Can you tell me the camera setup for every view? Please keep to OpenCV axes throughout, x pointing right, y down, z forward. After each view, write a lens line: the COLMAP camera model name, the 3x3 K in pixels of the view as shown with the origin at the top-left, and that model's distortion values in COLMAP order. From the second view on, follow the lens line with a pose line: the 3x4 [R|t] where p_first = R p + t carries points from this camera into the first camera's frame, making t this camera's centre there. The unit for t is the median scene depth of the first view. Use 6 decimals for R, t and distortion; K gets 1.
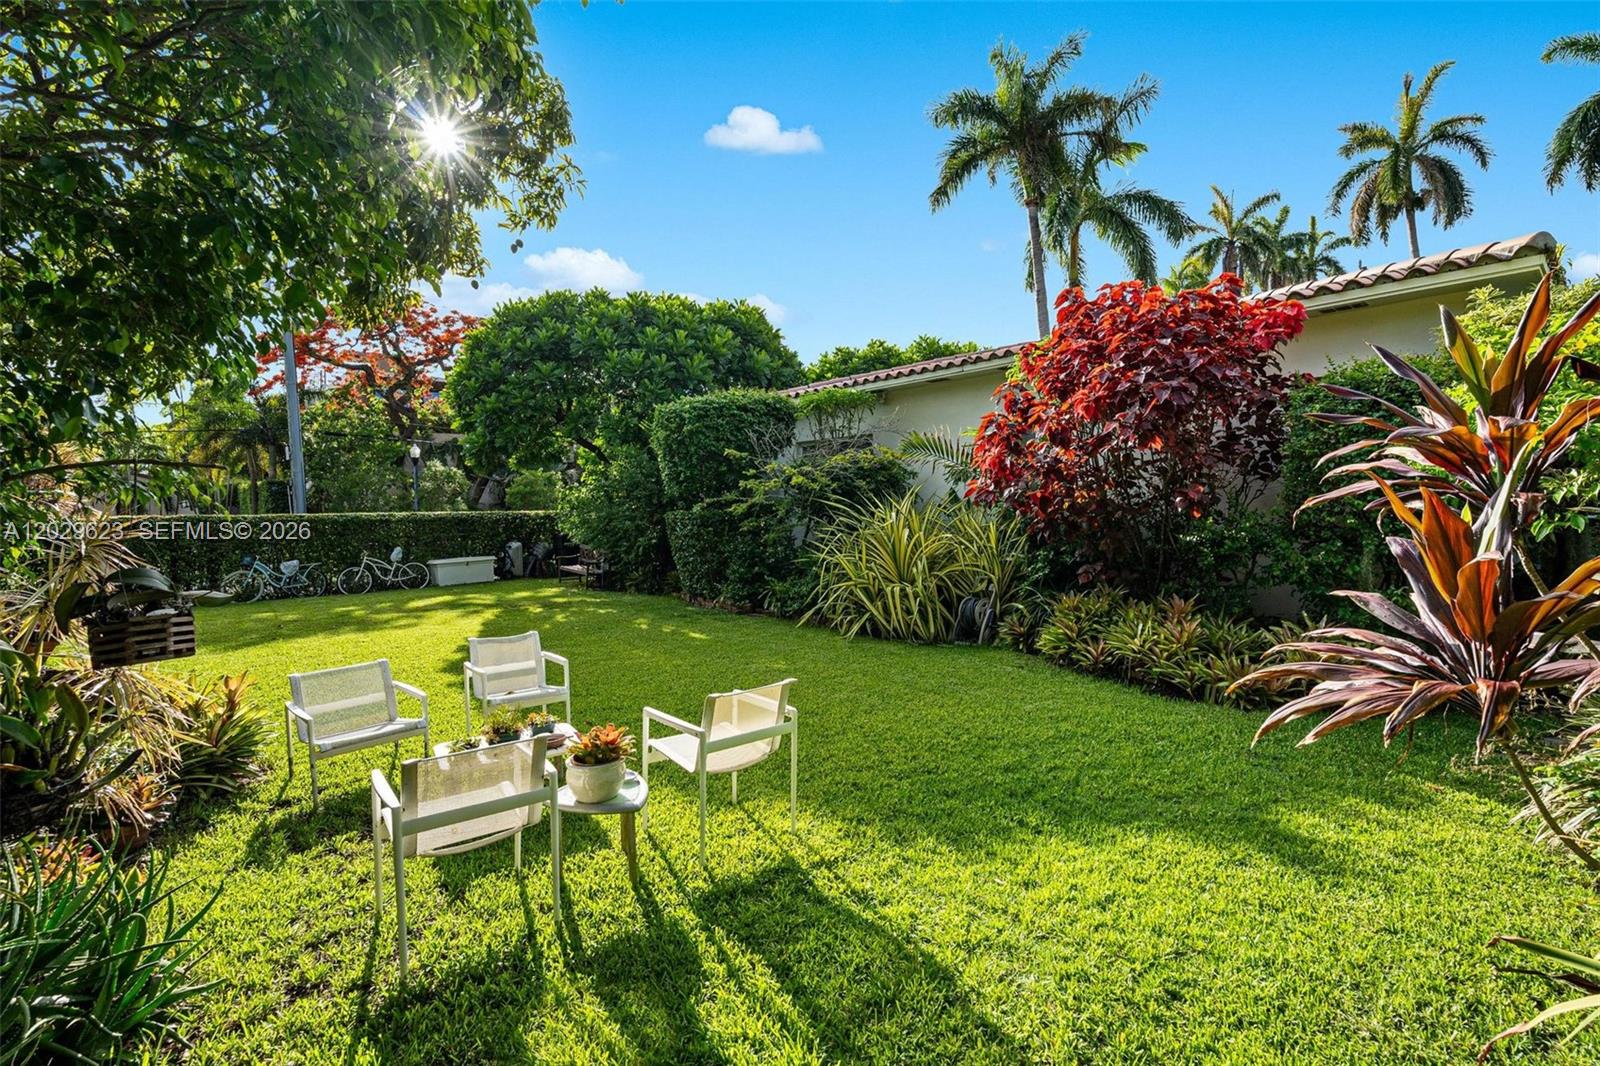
lens RADIAL K [[698.3, 0, 800.0], [0, 698.3, 533.0], [0, 0, 1]] dist [-0.000768, -0.000015]
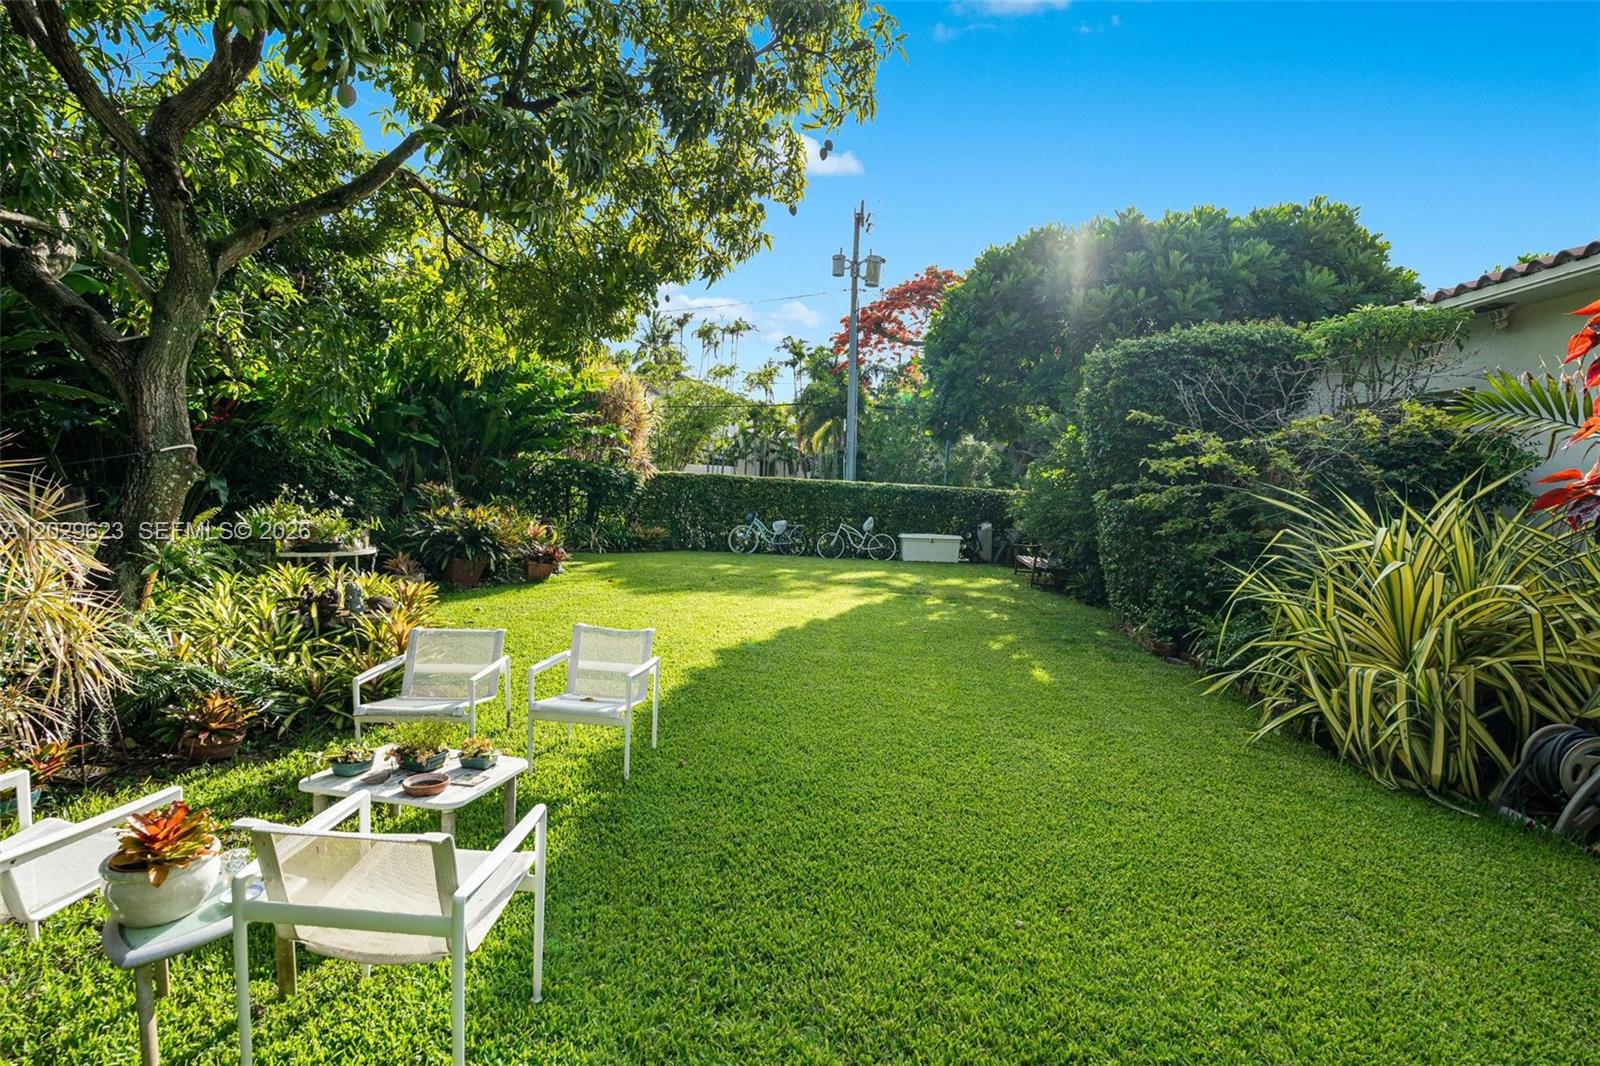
lens RADIAL K [[753.9, 0, 800.4], [0, 753.9, 567.3], [0, 0, 1]] dist [-0.005696, 0.001036]
pose [[0.741198, 0.132745, -0.658031, 0.096369], [-0.089345, 0.991040, 0.099287, -0.009028], [0.665314, -0.014800, 0.746417, 0.155071]]
